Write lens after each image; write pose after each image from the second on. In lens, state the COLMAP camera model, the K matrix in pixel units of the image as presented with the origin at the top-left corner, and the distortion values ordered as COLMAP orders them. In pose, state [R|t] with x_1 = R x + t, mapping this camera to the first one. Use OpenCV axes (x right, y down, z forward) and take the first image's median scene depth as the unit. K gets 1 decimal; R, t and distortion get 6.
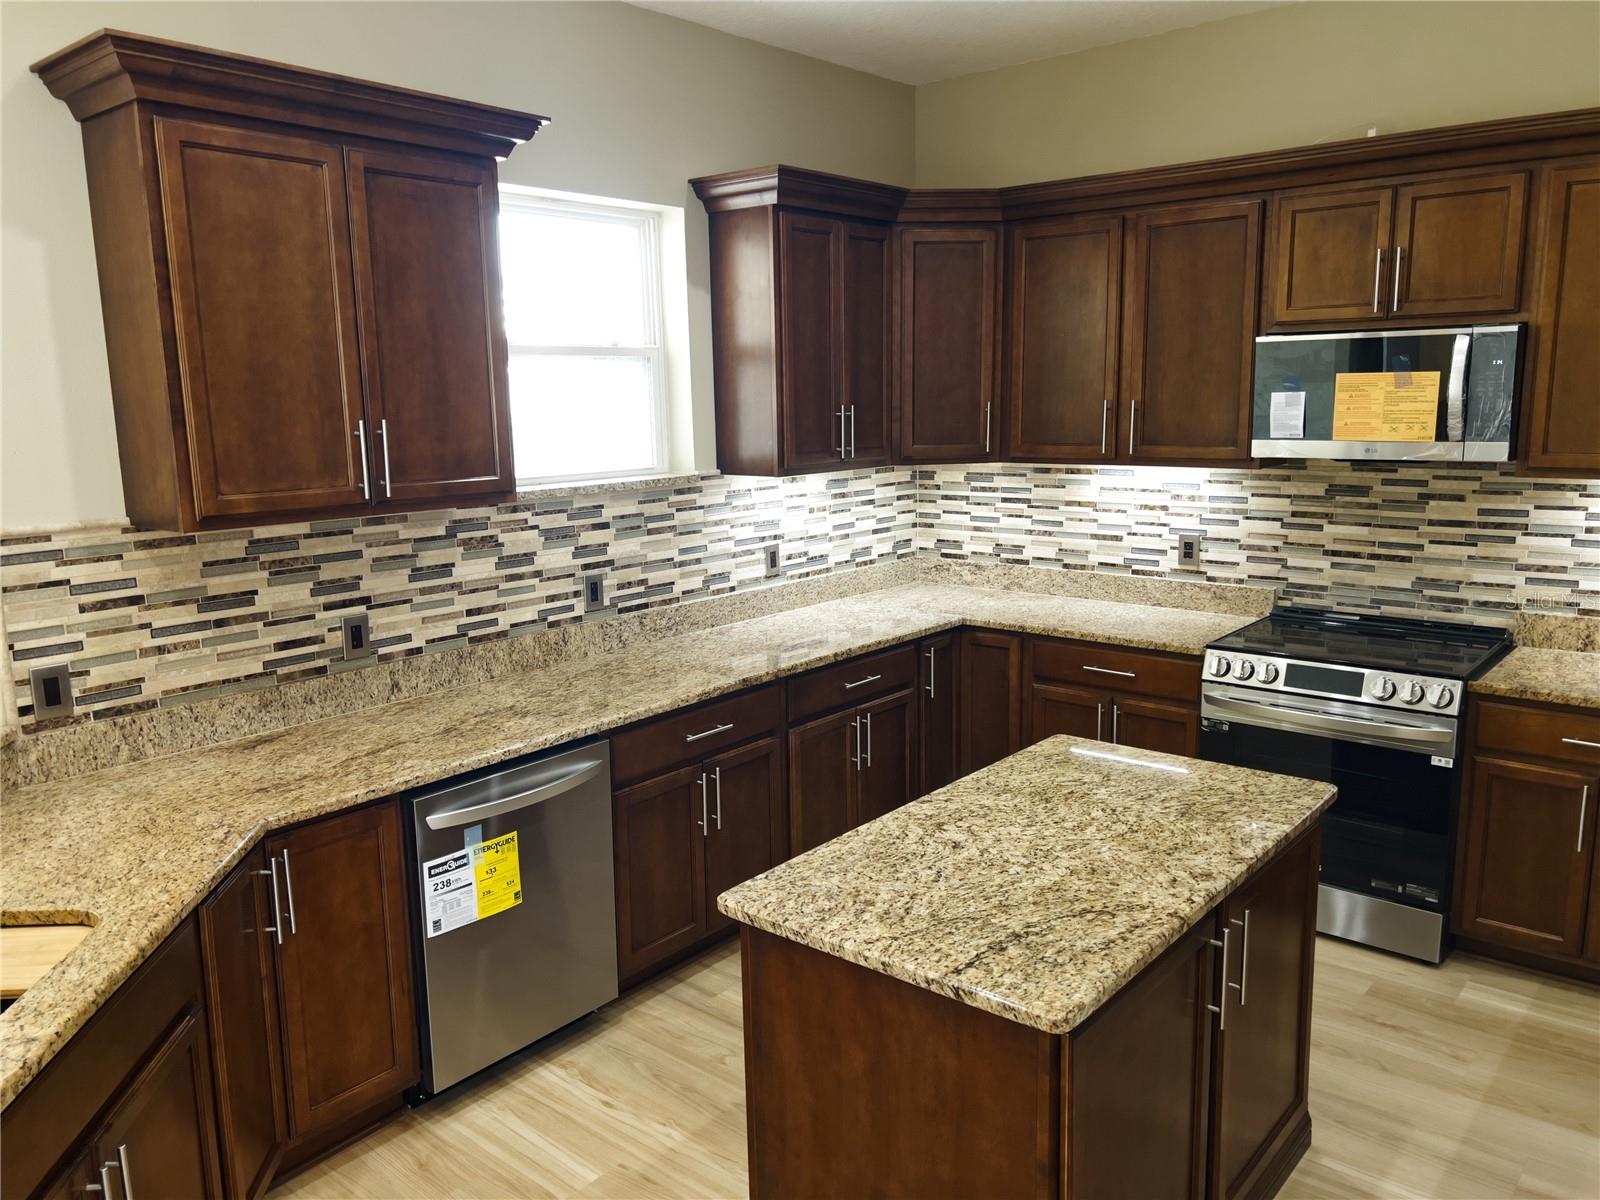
lens RADIAL K [[1177.6, 0, 811.8], [0, 1177.6, 621.1], [0, 0, 1]] dist [0.064768, -0.096564]
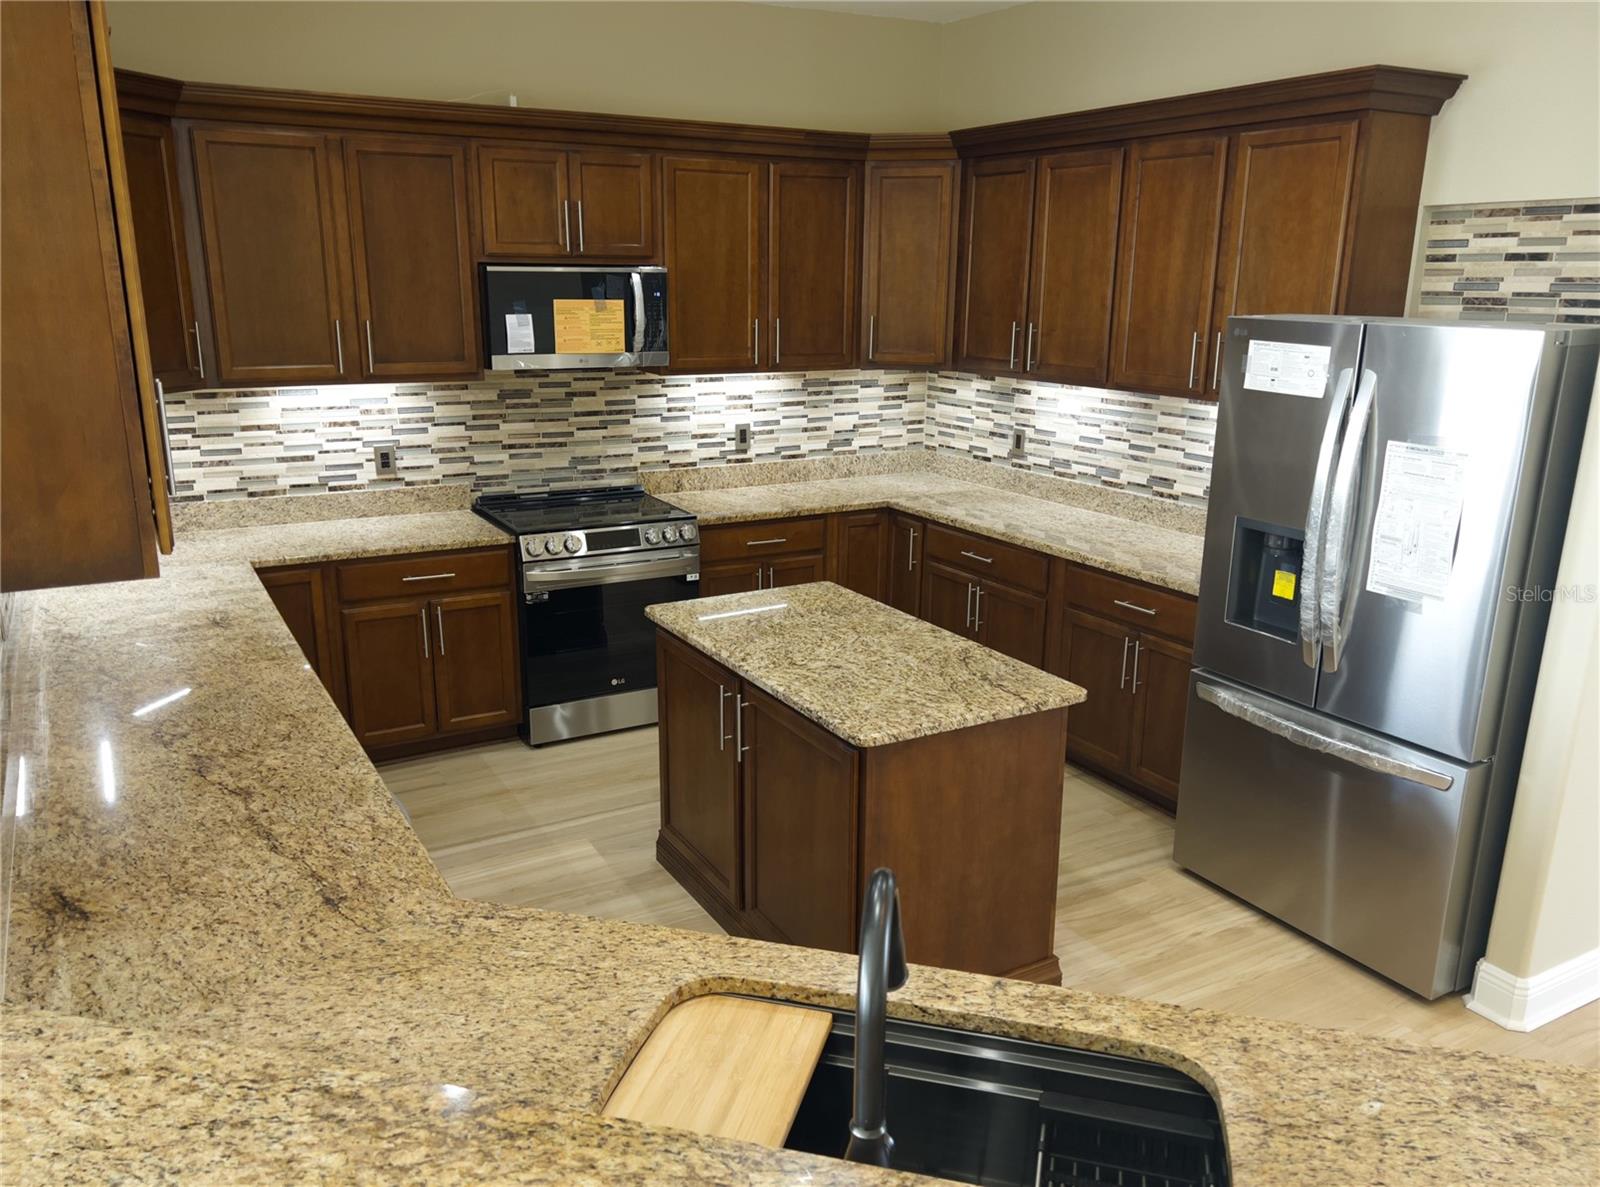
lens RADIAL K [[1177.6, 0, 790.6], [0, 1177.6, 612.9], [0, 0, 1]] dist [0.064768, -0.096564]
pose [[0.361838, -0.235241, 0.902073, -0.649290], [0.164404, 0.968575, 0.186638, -0.077814], [-0.917630, 0.080772, 0.389142, 0.300303]]
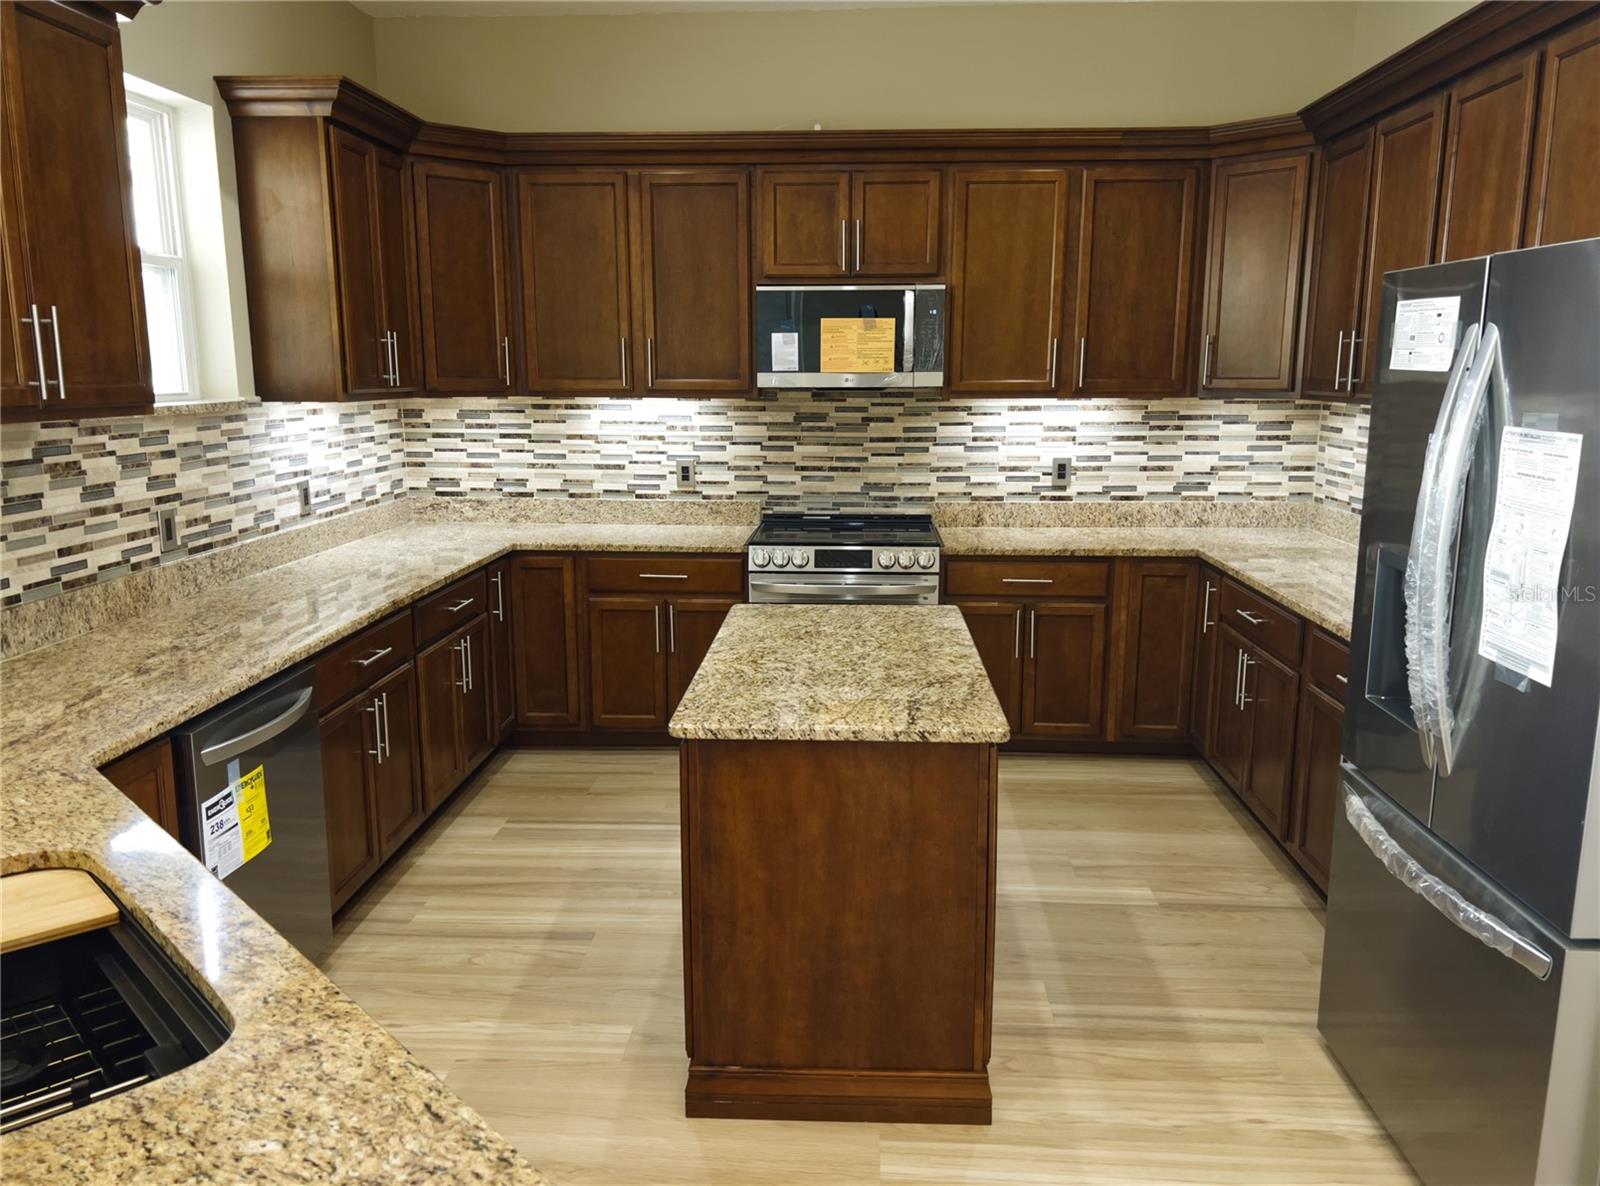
lens RADIAL K [[1177.6, 0, 800.0], [0, 1177.6, 615.9], [0, 0, 1]] dist [0.064768, -0.096564]
pose [[0.801619, -0.105299, 0.588488, -0.336398], [0.100936, 0.994073, 0.040379, 0.051309], [-0.589252, 0.027031, 0.807497, 0.006702]]
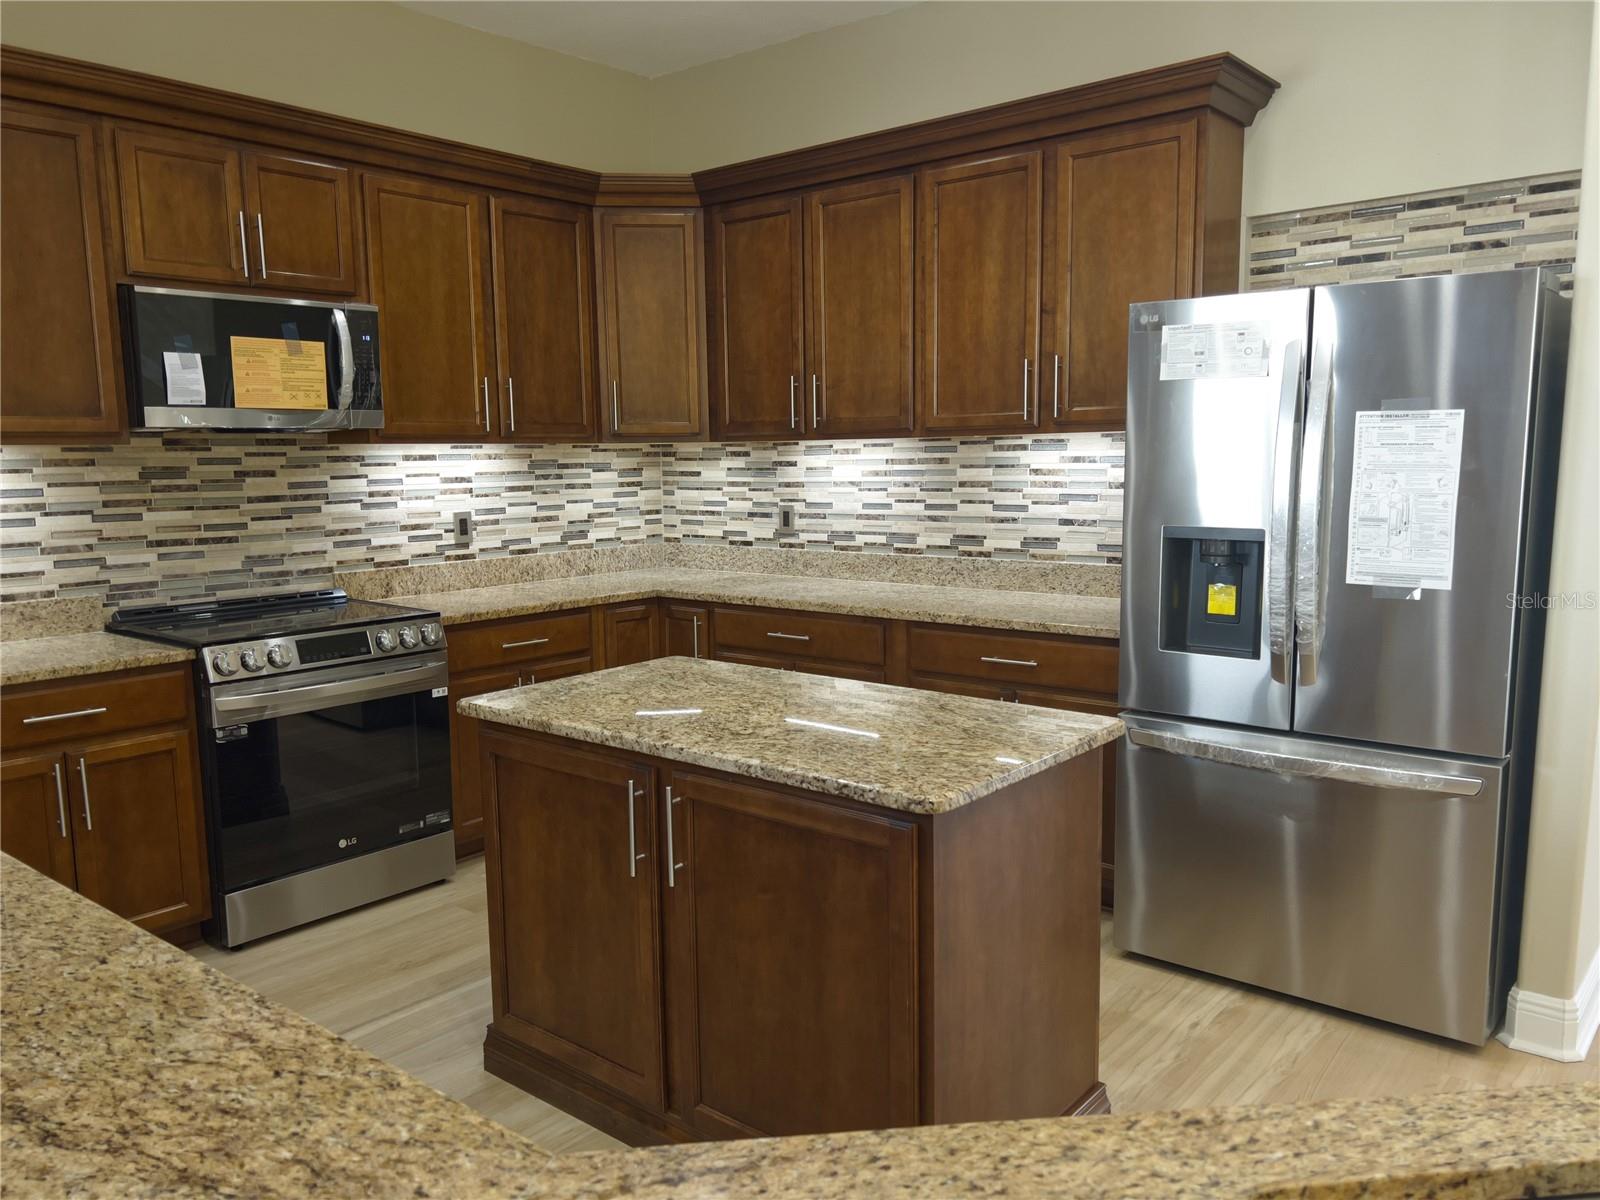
lens RADIAL K [[1177.6, 0, 786.2], [0, 1177.6, 623.7], [0, 0, 1]] dist [0.064768, -0.096564]
pose [[0.018618, -0.128643, 0.991516, -0.494031], [0.205455, 0.971017, 0.122126, -0.011448], [-0.978490, 0.201438, 0.044508, 0.553808]]
